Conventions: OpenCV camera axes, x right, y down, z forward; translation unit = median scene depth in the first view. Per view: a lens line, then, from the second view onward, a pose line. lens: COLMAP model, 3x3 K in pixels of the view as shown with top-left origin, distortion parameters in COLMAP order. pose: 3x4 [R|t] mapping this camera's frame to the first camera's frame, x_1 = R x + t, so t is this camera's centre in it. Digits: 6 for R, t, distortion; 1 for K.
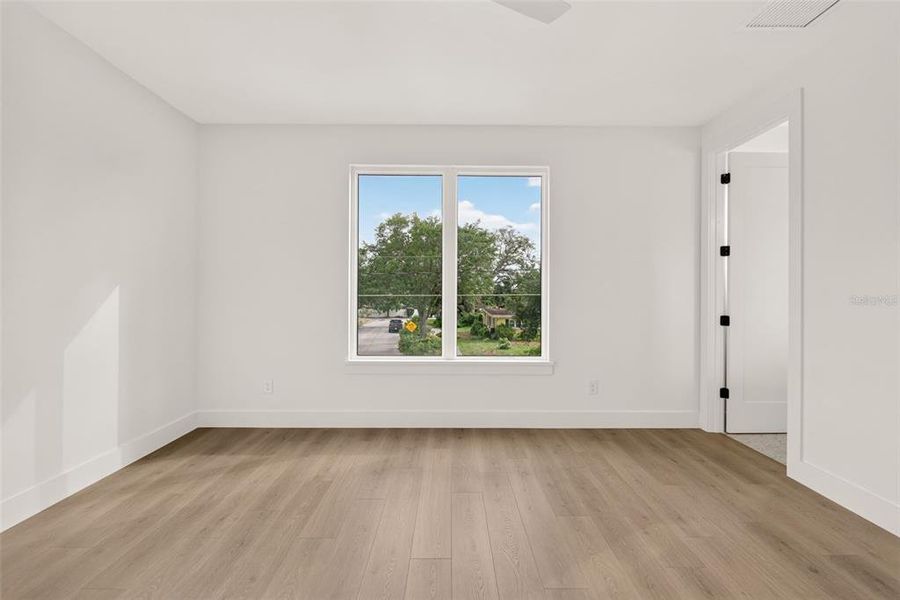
lens RADIAL K [[373.3, 0, 450.2], [0, 373.3, 296.5], [0, 0, 1]] dist [0.002250, -0.003209]
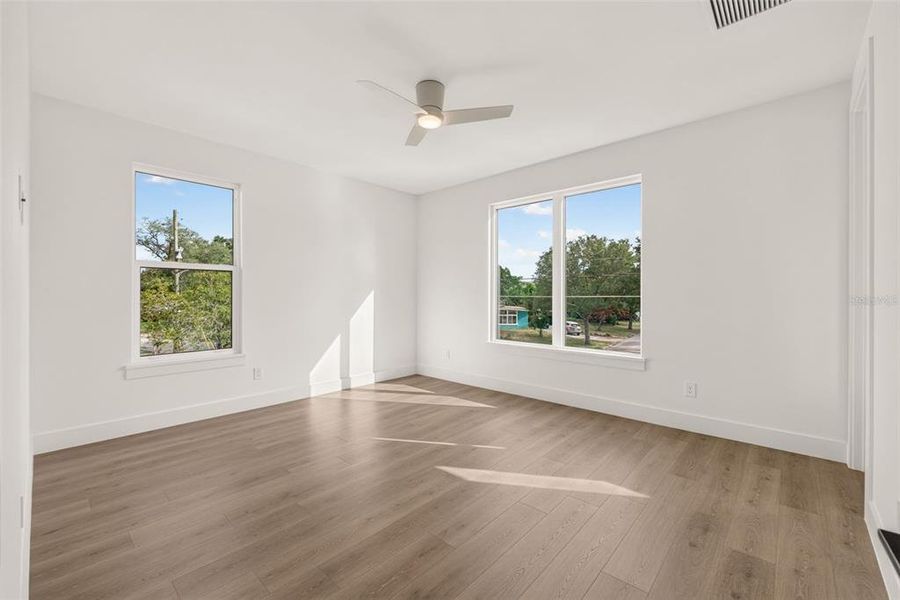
lens RADIAL K [[373.3, 0, 450.2], [0, 373.3, 296.5], [0, 0, 1]] dist [0.002250, -0.003209]
pose [[0.737083, 0.000697, -0.675802, 0.657453], [-0.002910, 0.999993, -0.002143, 0.003644], [0.675796, 0.003546, 0.737080, -0.165884]]
